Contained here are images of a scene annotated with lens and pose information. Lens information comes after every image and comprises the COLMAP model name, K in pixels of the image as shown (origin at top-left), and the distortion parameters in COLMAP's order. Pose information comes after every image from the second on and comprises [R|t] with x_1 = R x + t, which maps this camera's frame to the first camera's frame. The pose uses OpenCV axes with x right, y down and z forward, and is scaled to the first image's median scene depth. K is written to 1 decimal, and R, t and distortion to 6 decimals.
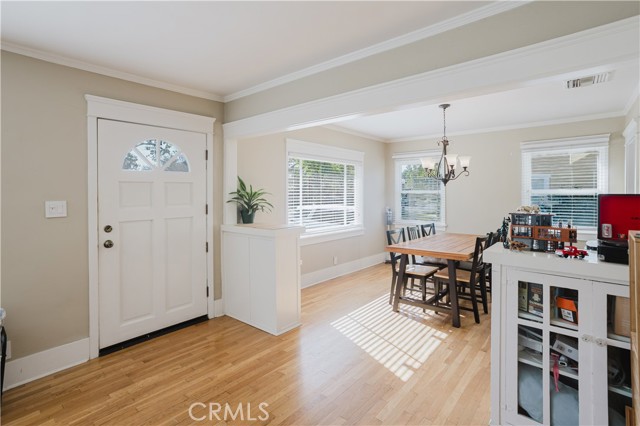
lens RADIAL K [[317.4, 0, 310.9], [0, 317.4, 196.2], [0, 0, 1]] dist [-0.000521, 0.000714]
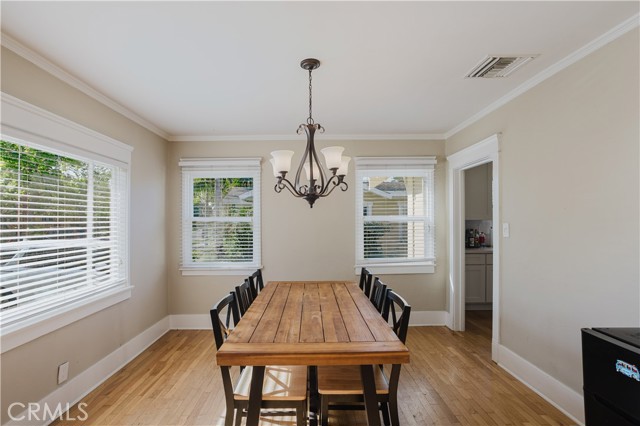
lens RADIAL K [[320.4, 0, 320.0], [0, 320.4, 213.0], [0, 0, 1]] dist [-0.036899, 0.000314]
pose [[0.739099, 0.014218, 0.673447, 0.073183], [0.007761, 0.999531, -0.029620, -0.005982], [-0.673553, 0.027119, 0.738642, 0.660291]]
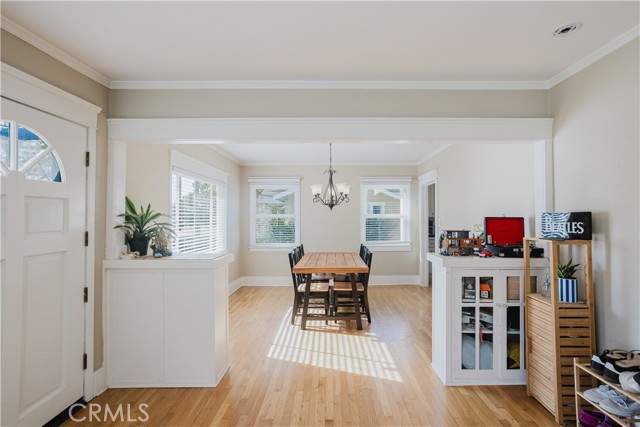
lens RADIAL K [[319.8, 0, 336.1], [0, 319.8, 212.9], [0, 0, 1]] dist [-0.016691, 0.000732]
pose [[0.755311, 0.010402, 0.655284, -0.357007], [0.003901, 0.999785, -0.020367, 0.001968], [-0.655355, 0.017940, 0.755108, 0.135480]]
